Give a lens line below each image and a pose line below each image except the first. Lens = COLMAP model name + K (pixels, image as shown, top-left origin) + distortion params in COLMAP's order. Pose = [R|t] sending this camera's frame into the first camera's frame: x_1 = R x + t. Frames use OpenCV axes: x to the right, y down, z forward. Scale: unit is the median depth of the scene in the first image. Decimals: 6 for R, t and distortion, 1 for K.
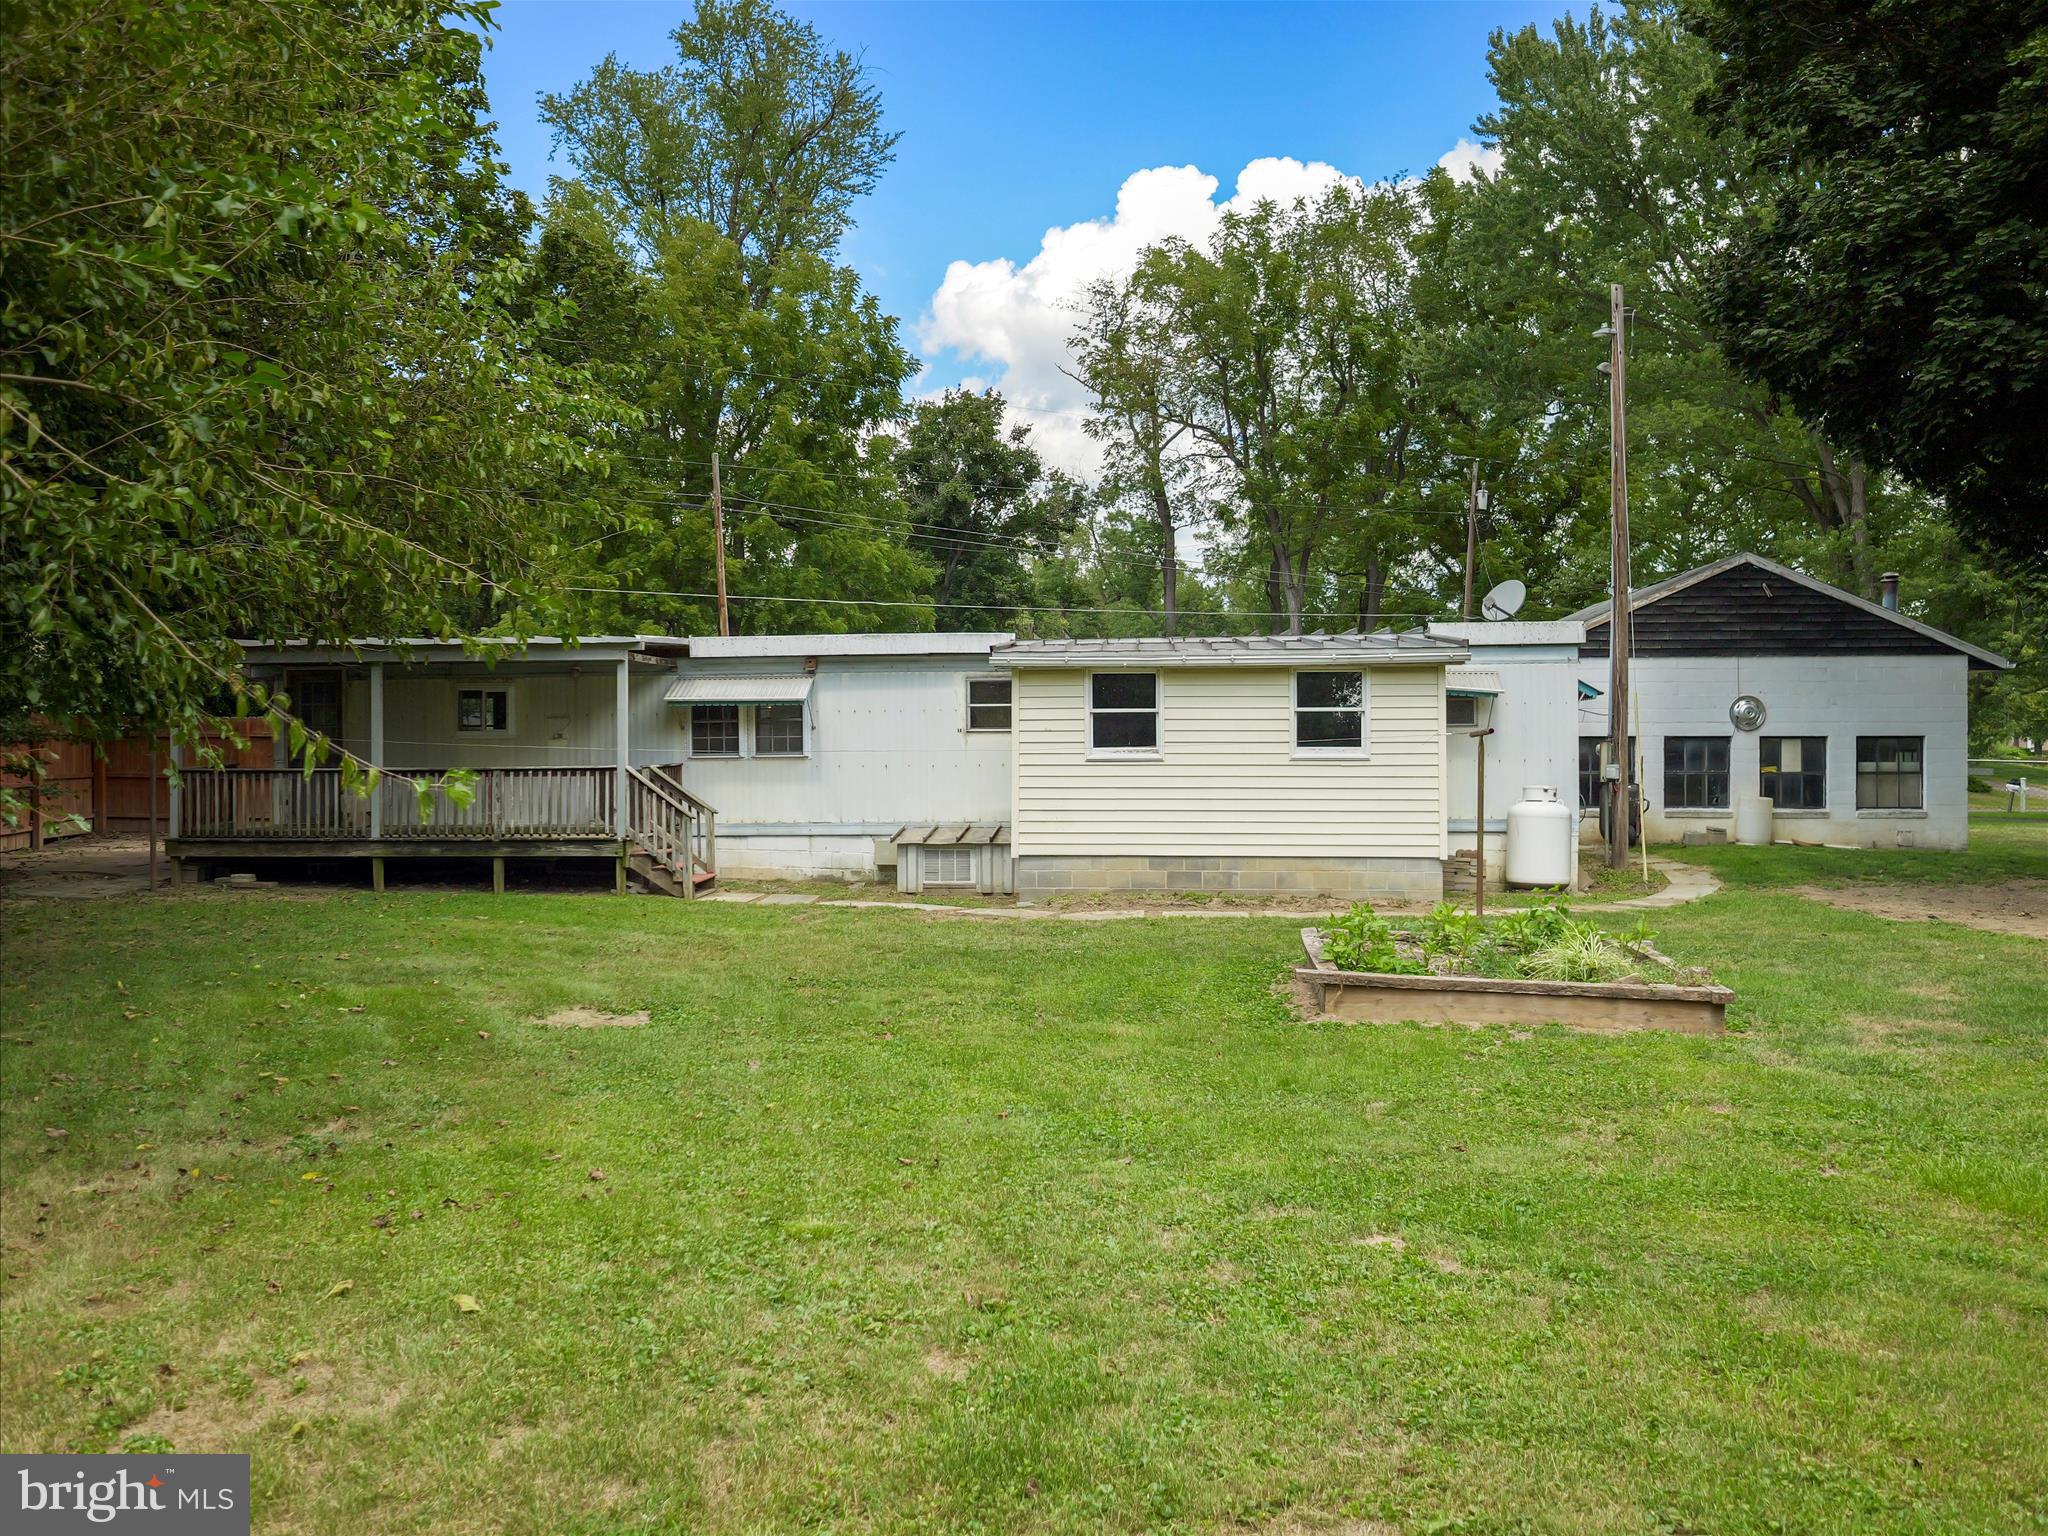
lens RADIAL K [[1545.2, 0, 1024.0], [0, 1545.2, 732.7], [0, 0, 1]] dist [-0.001150, 0.000249]
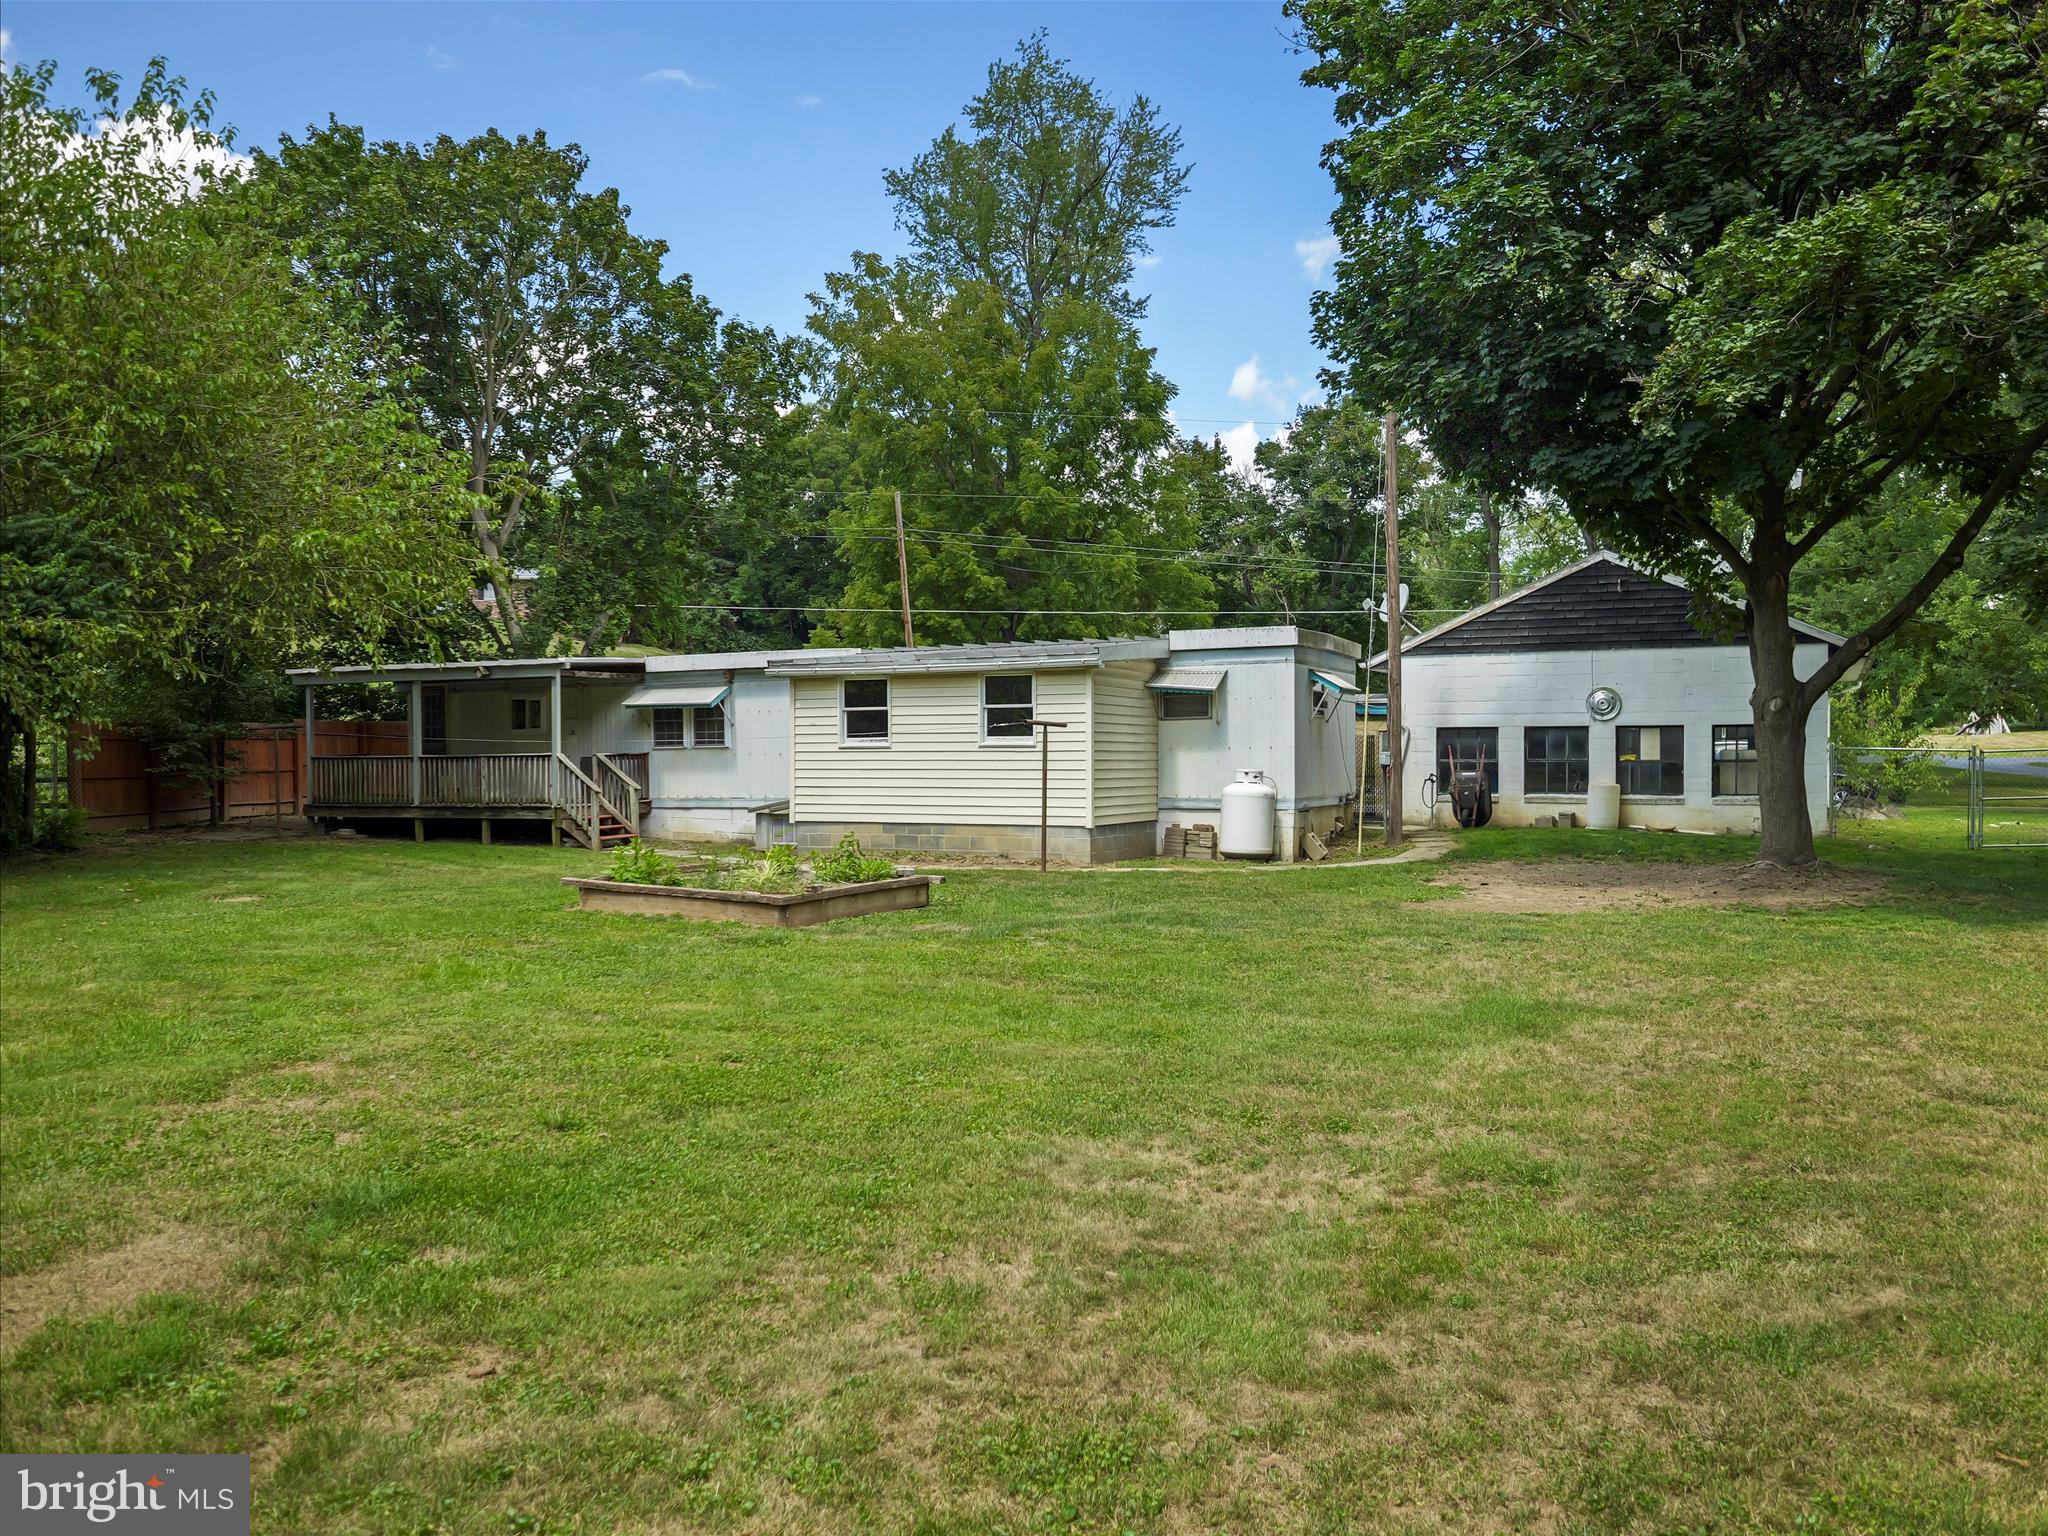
lens RADIAL K [[1534.9, 0, 1024.0], [0, 1534.9, 768.0], [0, 0, 1]] dist [-0.004560, -0.001111]
pose [[0.943306, 0.000719, -0.331924, 0.520059], [0.006806, 0.999746, 0.021508, 0.006931], [0.331855, -0.022548, 0.943061, -0.131270]]
